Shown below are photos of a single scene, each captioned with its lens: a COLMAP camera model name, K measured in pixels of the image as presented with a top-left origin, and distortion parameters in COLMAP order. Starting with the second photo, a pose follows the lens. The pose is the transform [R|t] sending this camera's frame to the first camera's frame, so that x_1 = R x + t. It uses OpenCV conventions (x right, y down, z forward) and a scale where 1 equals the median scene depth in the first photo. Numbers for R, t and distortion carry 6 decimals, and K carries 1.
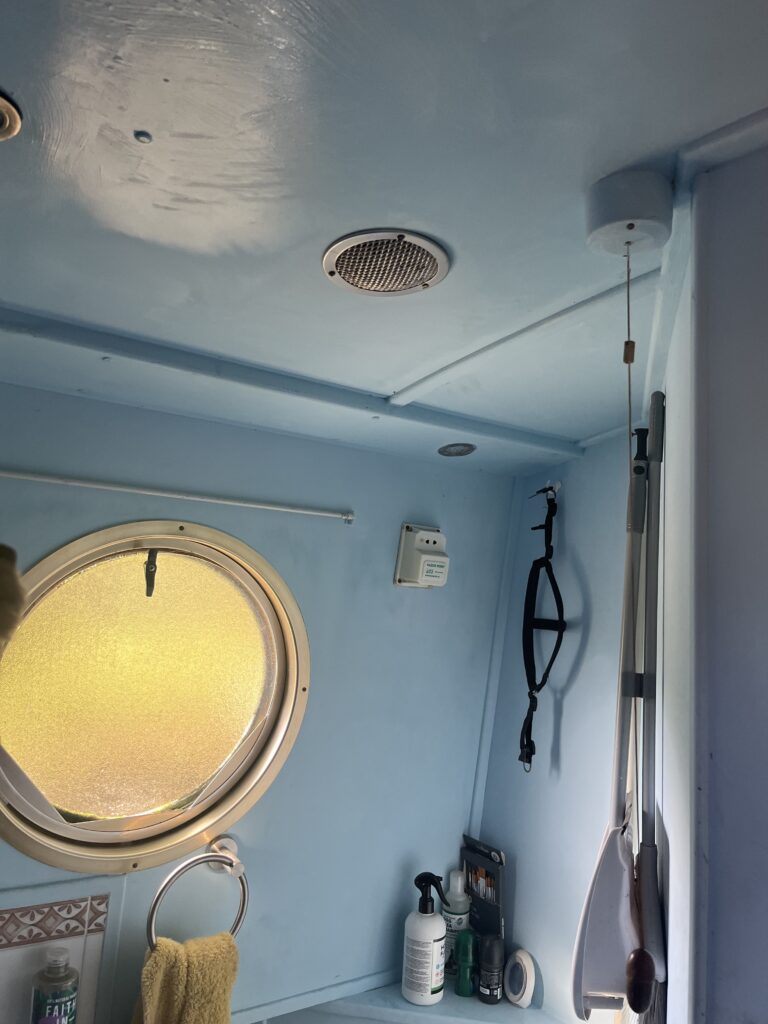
lens RADIAL K [[751.2, 0, 384.0], [0, 751.2, 512.0], [0, 0, 1]] dist [0.056735, -0.097598]
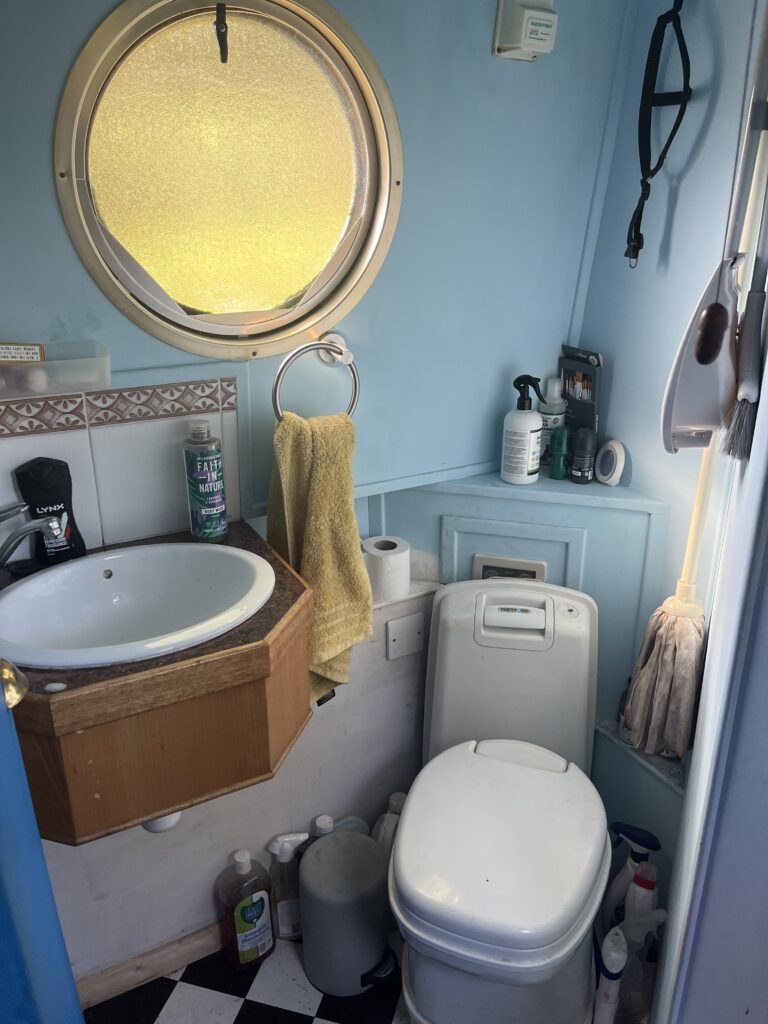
lens RADIAL K [[751.2, 0, 384.0], [0, 751.2, 512.0], [0, 0, 1]] dist [0.056735, -0.097598]
pose [[0.991133, -0.012157, -0.132318, -0.002011], [0.071883, 0.886562, 0.456991, 0.156397], [0.111753, -0.462450, 0.879574, -0.035325]]
